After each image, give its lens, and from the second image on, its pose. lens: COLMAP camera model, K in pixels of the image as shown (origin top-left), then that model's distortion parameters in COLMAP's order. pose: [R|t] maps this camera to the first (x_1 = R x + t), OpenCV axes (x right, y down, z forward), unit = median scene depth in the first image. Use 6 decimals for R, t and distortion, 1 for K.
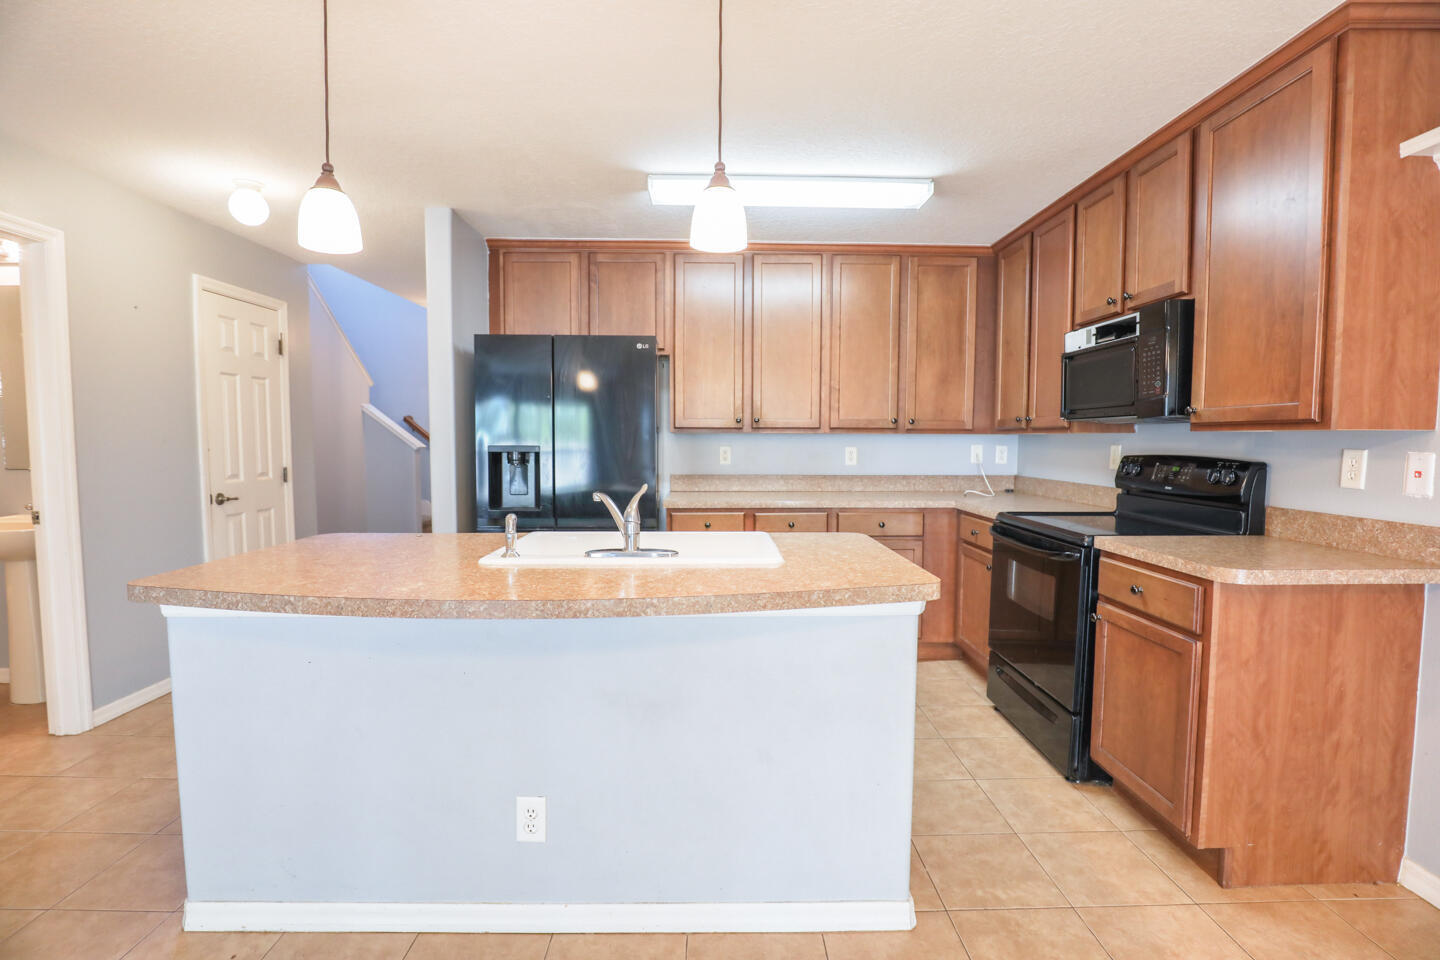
lens RADIAL K [[659.5, 0, 714.9], [0, 659.5, 479.9], [0, 0, 1]] dist [-0.039505, 0.009788]
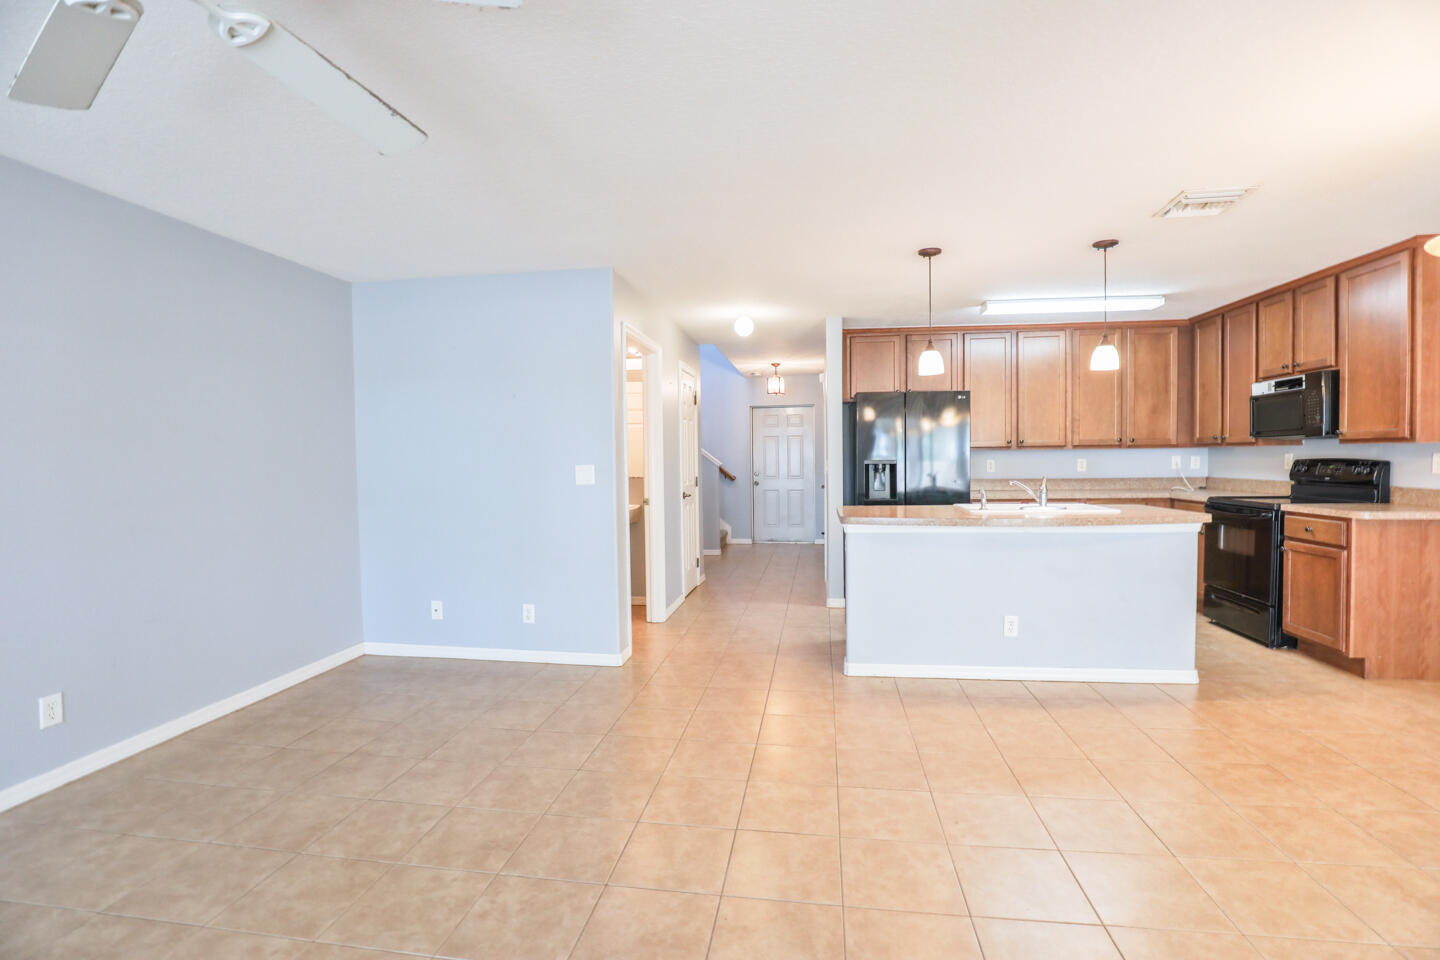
lens RADIAL K [[659.5, 0, 717.0], [0, 659.5, 479.0], [0, 0, 1]] dist [-0.039505, 0.009788]
pose [[0.987028, -0.011243, -0.160154, -0.600954], [0.006323, 0.999493, -0.031193, 0.057653], [0.160424, 0.029776, 0.986599, -0.902234]]
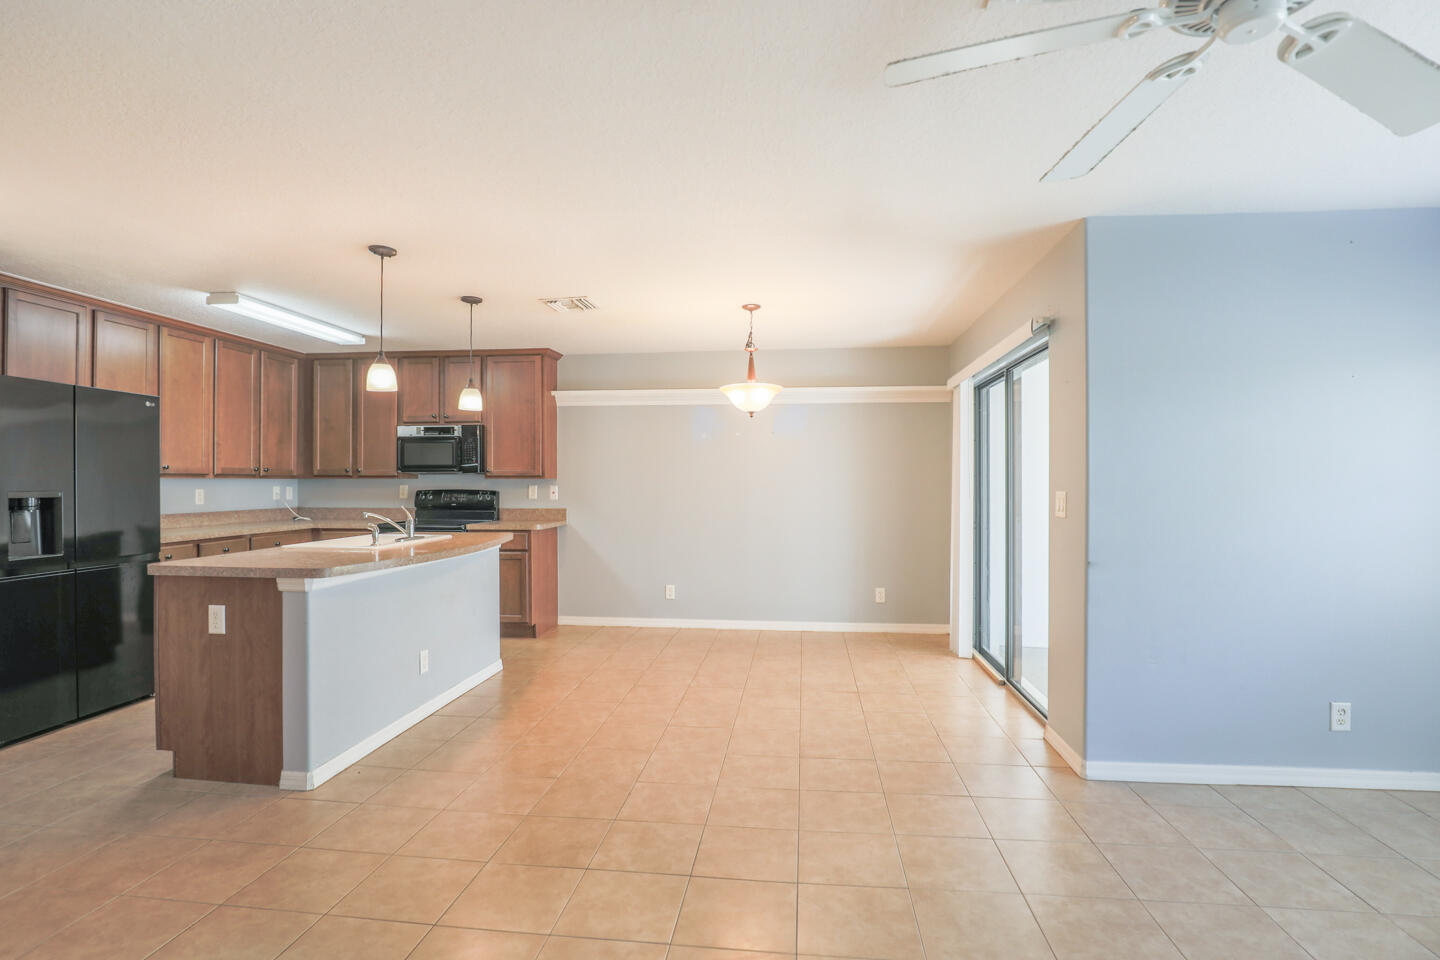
lens RADIAL K [[702.0, 0, 721.7], [0, 702.0, 481.6], [0, 0, 1]] dist [-0.020519, -0.000740]
pose [[0.124423, -0.004184, 0.992220, -1.615896], [0.062062, 0.998066, -0.003574, -0.000395], [-0.990286, 0.062024, 0.124442, -0.192530]]
